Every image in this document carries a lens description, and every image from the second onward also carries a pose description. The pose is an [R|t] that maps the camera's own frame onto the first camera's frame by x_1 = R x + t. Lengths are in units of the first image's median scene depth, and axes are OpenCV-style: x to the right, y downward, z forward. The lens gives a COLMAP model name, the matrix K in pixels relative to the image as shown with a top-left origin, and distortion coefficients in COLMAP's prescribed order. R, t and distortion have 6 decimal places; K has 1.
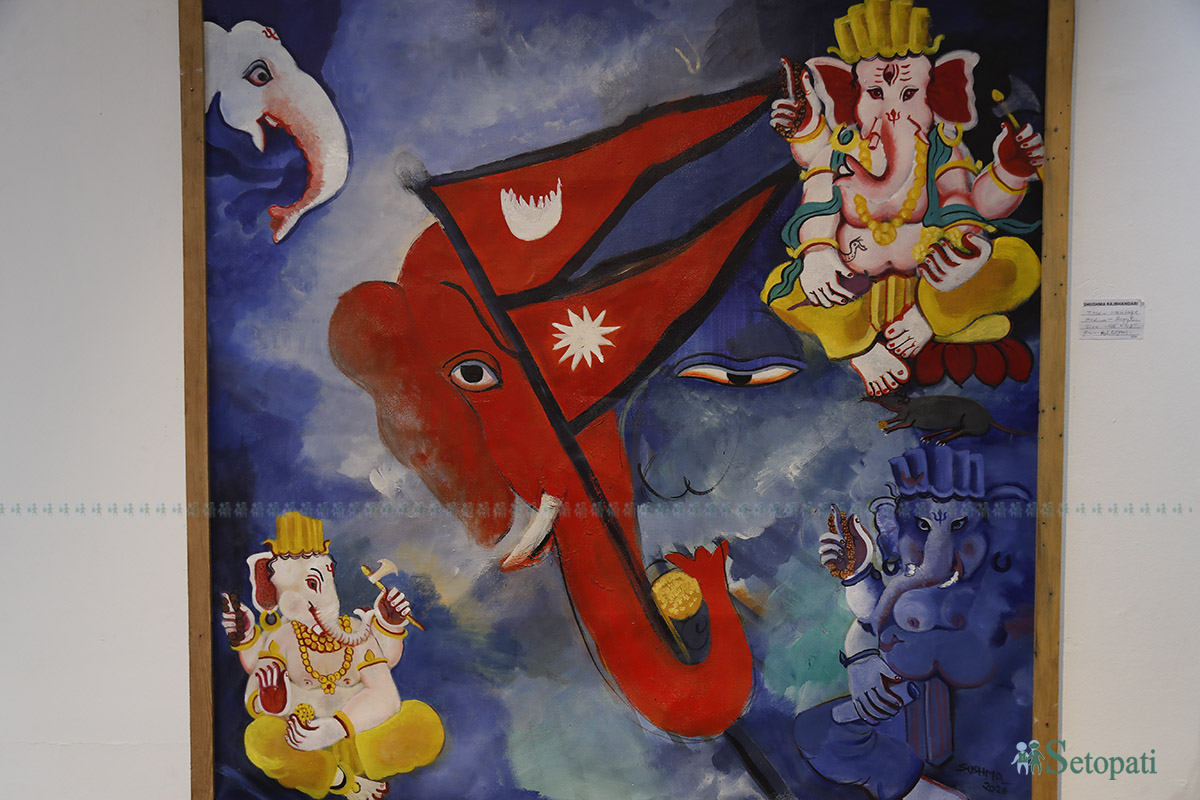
lens RADIAL K [[1089.5, 0, 600.3], [0, 1089.5, 409.9], [0, 0, 1]] dist [-0.009741, 0.000000]
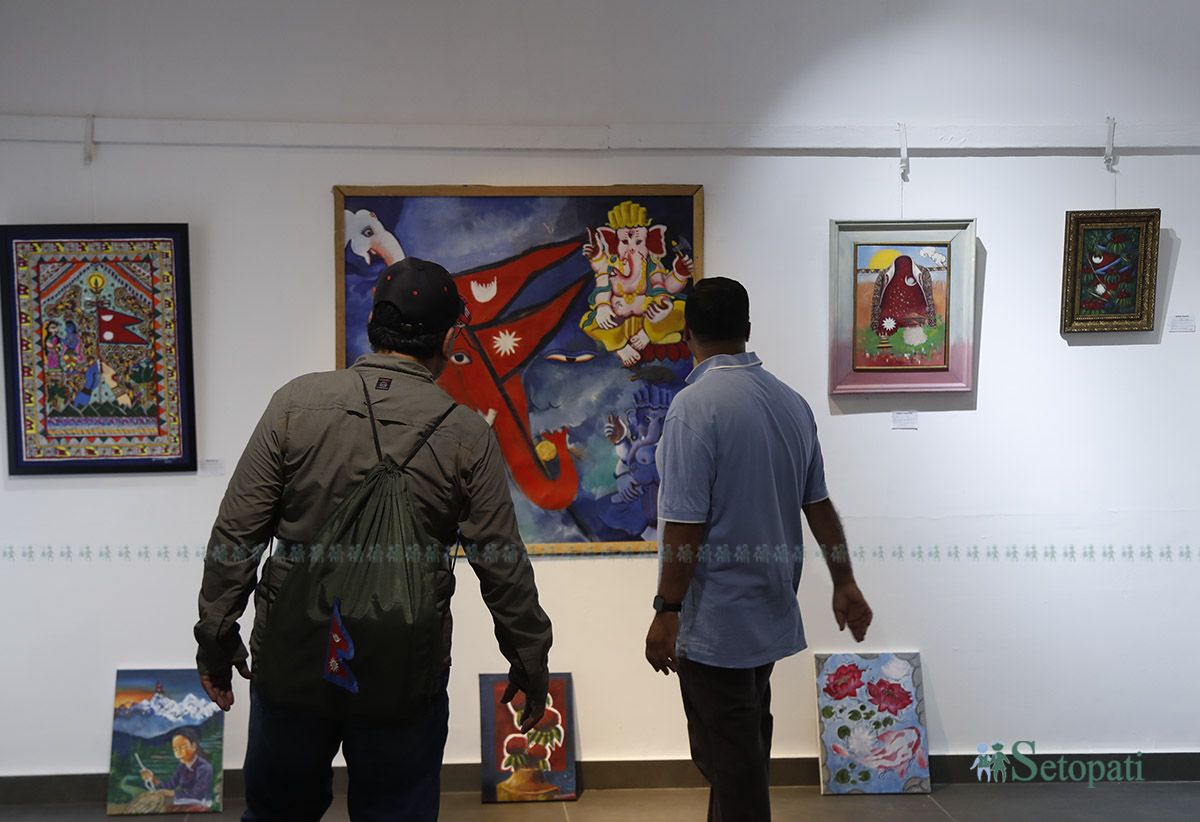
lens RADIAL K [[1610.3, 0, 602.6], [0, 1610.3, 402.6], [0, 0, 1]] dist [0.007491, 0.000000]
pose [[0.999803, -0.006552, 0.018757, 0.130315], [0.006917, 0.999787, -0.019420, 0.135732], [-0.018626, 0.019546, 0.999635, -2.549233]]
